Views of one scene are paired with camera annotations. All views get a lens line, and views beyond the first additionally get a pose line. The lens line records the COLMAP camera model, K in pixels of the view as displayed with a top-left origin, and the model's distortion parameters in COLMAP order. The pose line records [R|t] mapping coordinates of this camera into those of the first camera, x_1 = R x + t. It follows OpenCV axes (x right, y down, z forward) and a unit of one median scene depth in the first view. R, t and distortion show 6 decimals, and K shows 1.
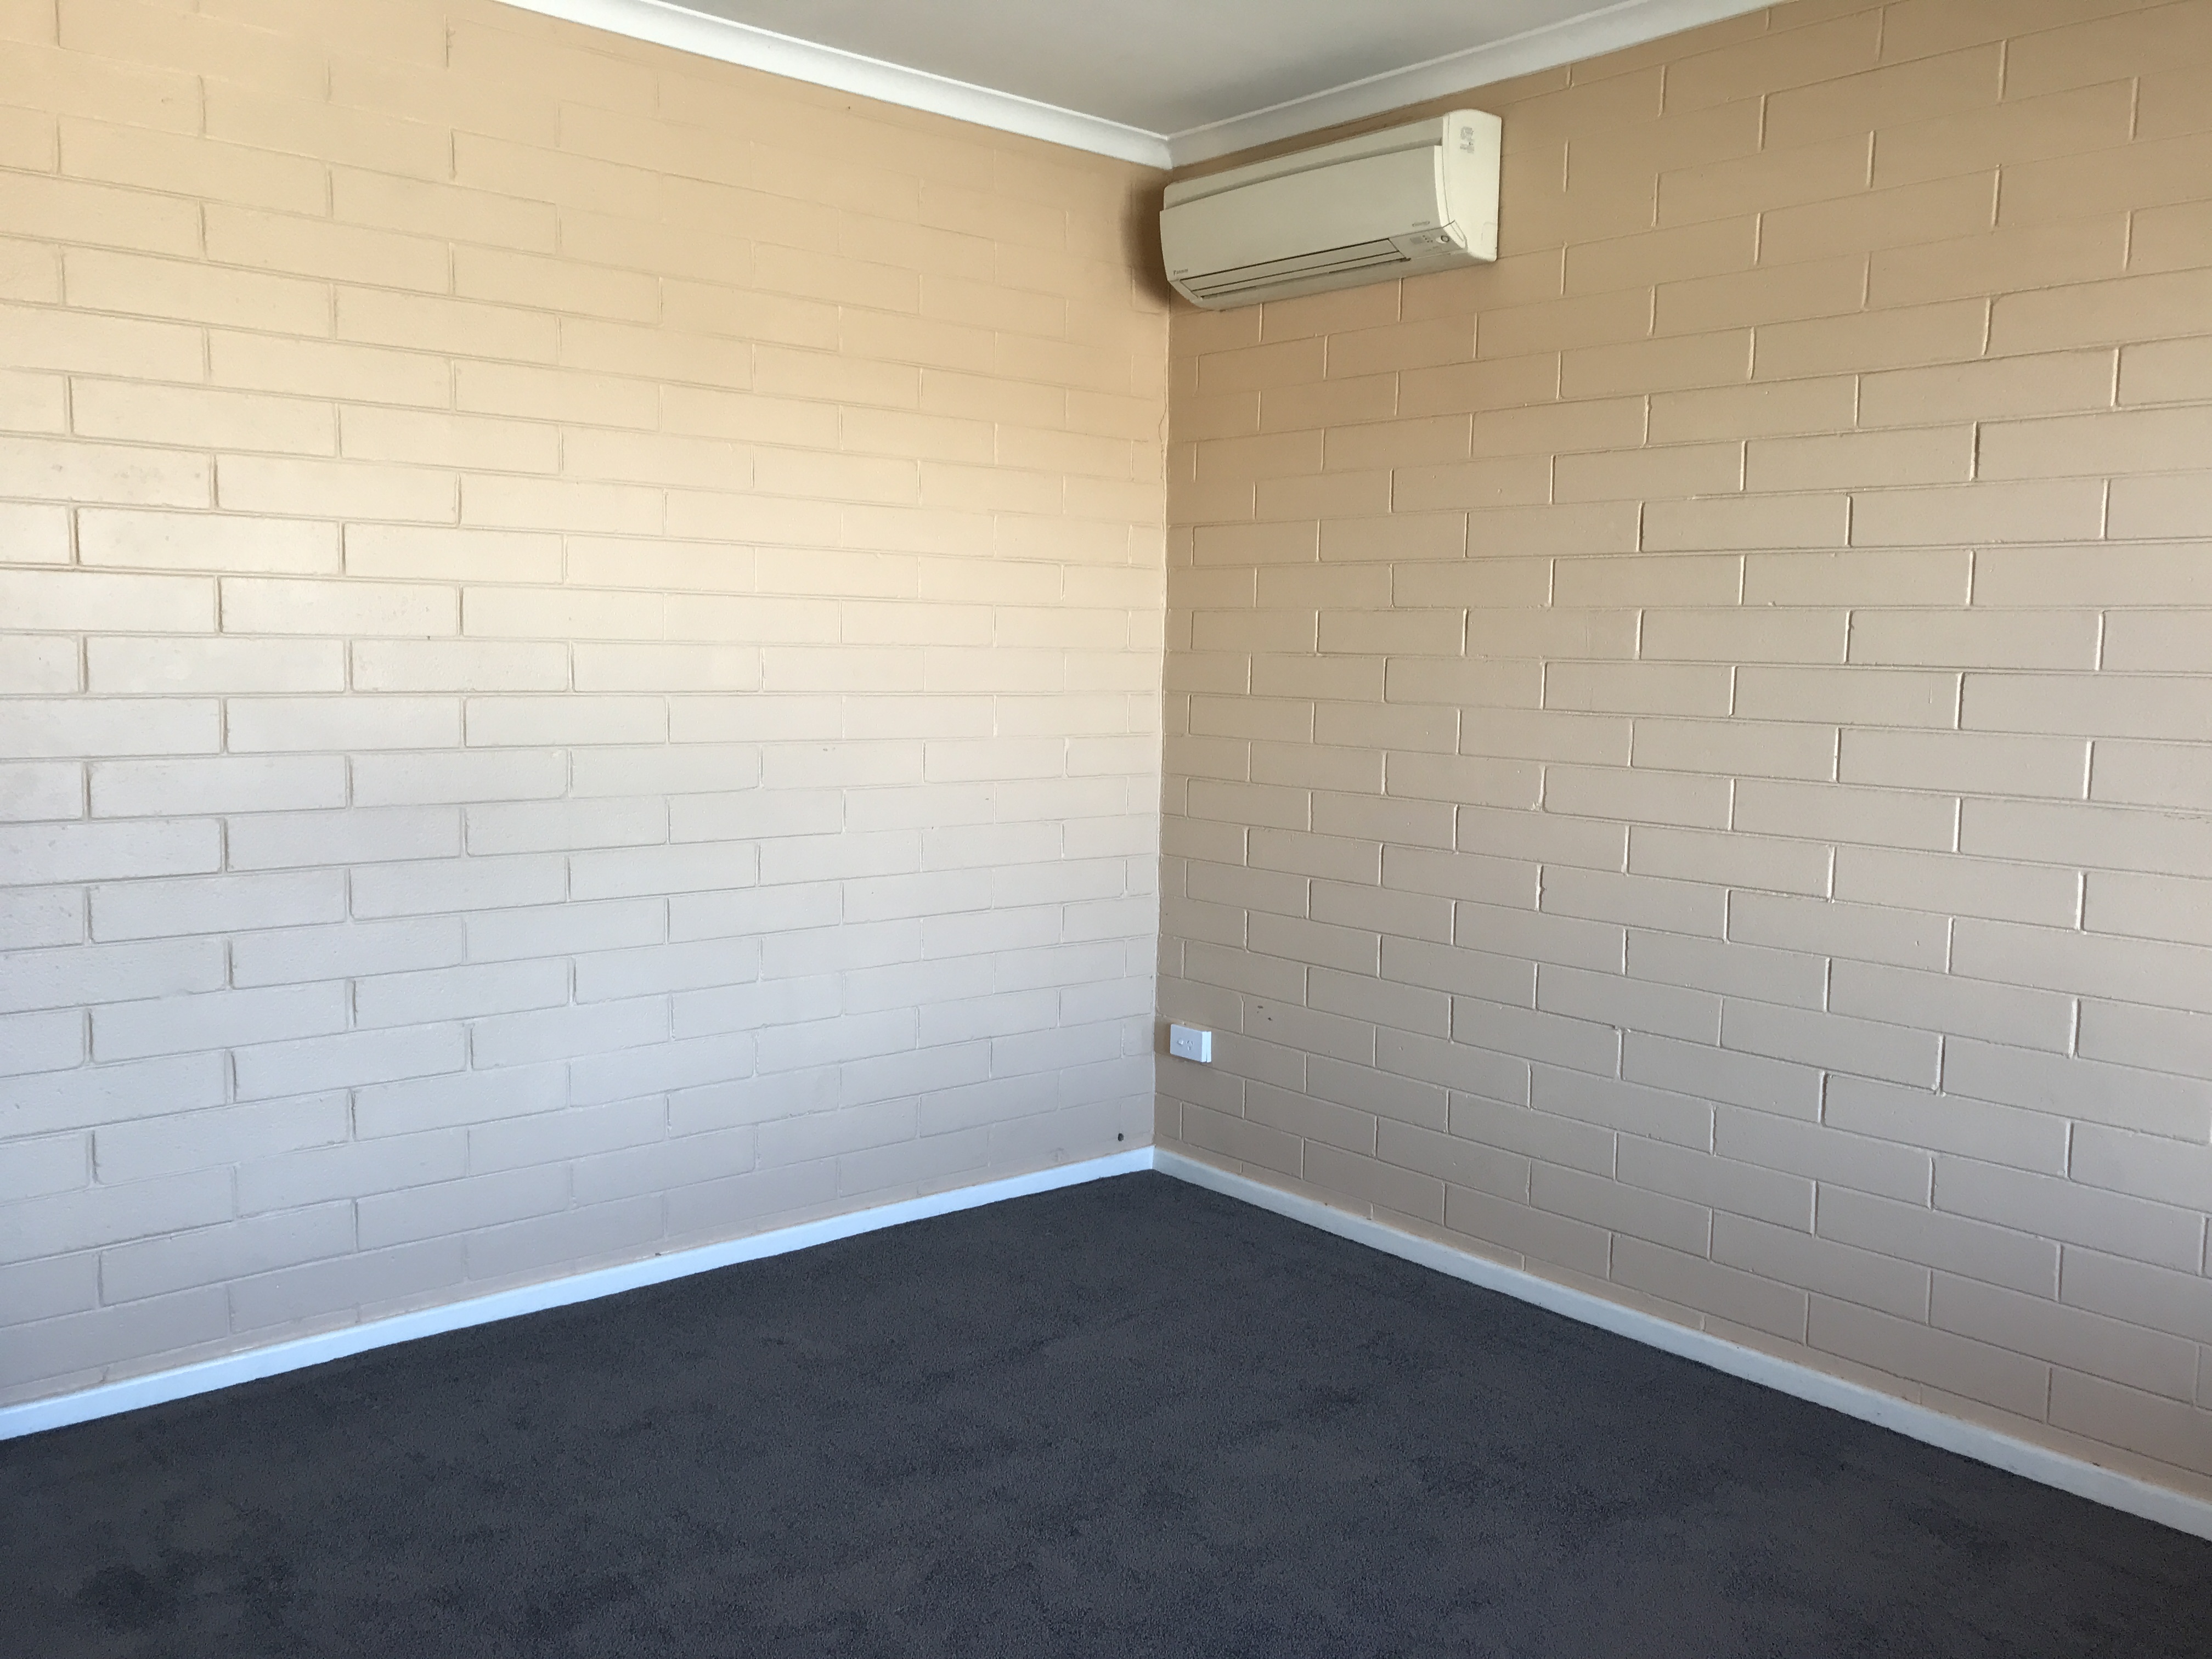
lens RADIAL K [[1806.5, 0, 1082.7], [0, 1806.5, 823.8], [0, 0, 1]] dist [0.066477, -0.086006]
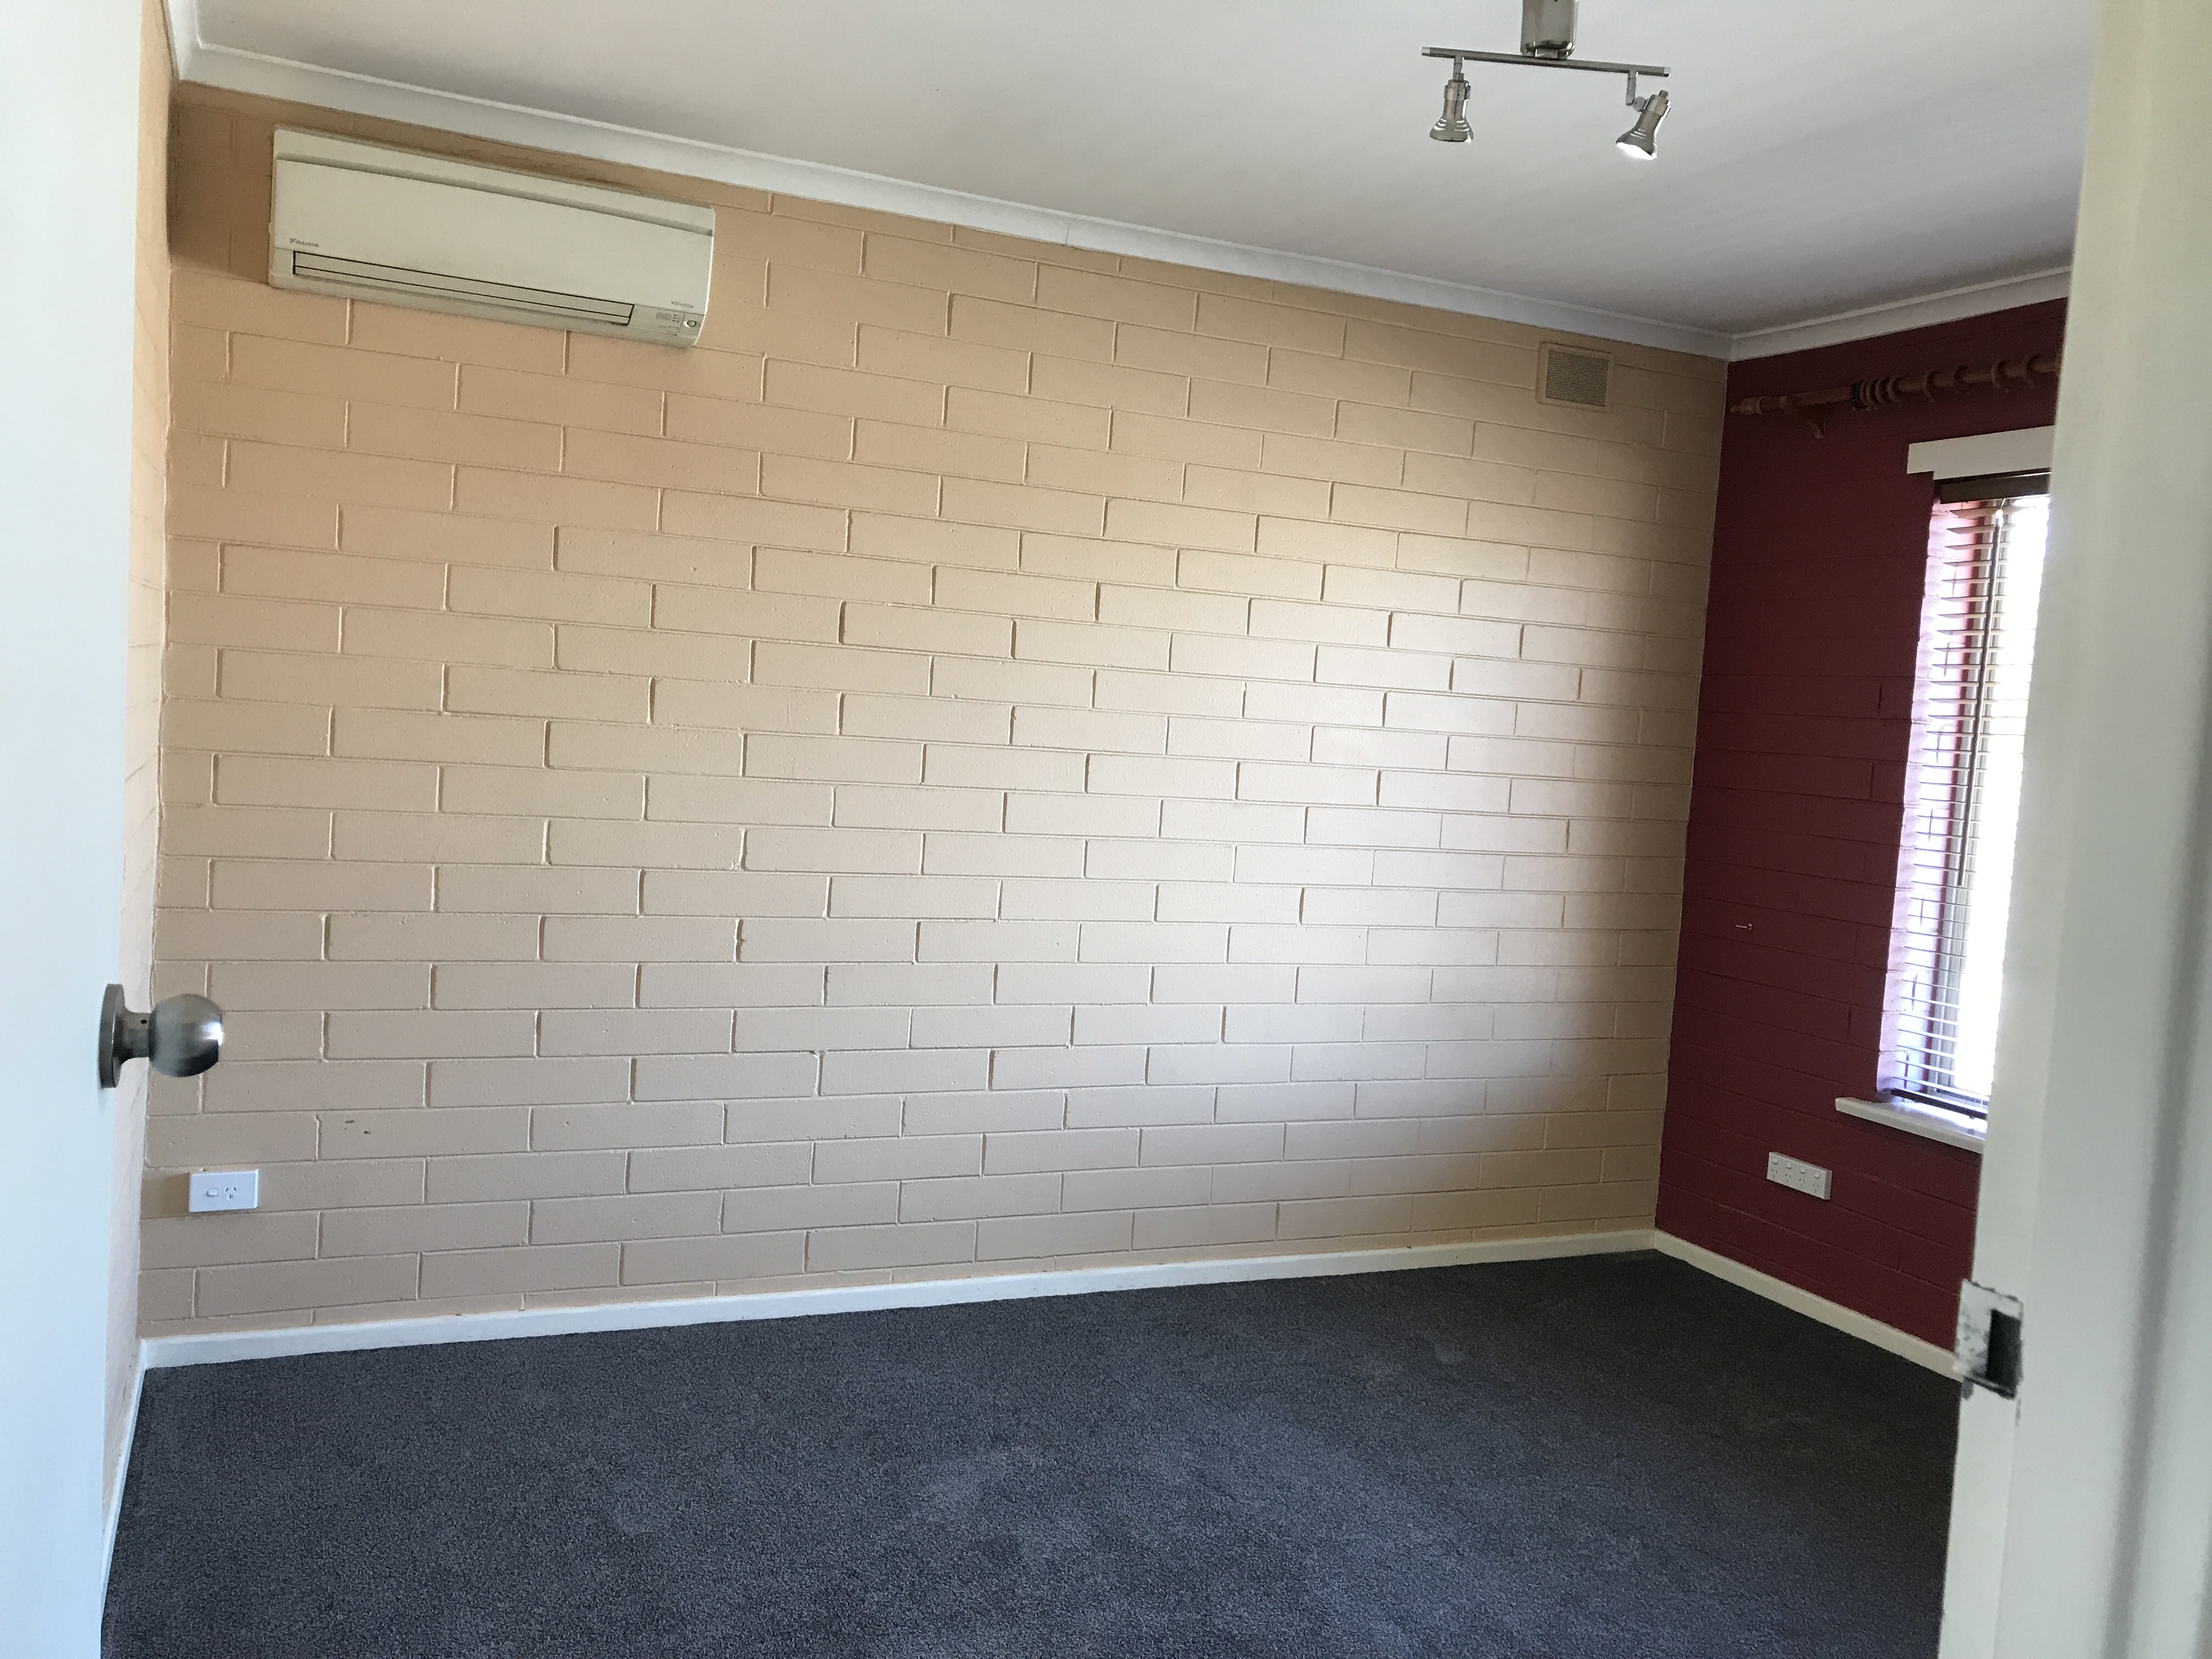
lens RADIAL K [[1806.5, 0, 1082.7], [0, 1806.5, 823.8], [0, 0, 1]] dist [0.066477, -0.086006]
pose [[0.280977, -0.061418, 0.957747, -0.715477], [0.034829, 0.997945, 0.053777, -0.084127], [-0.959082, 0.018247, 0.282539, 0.485786]]
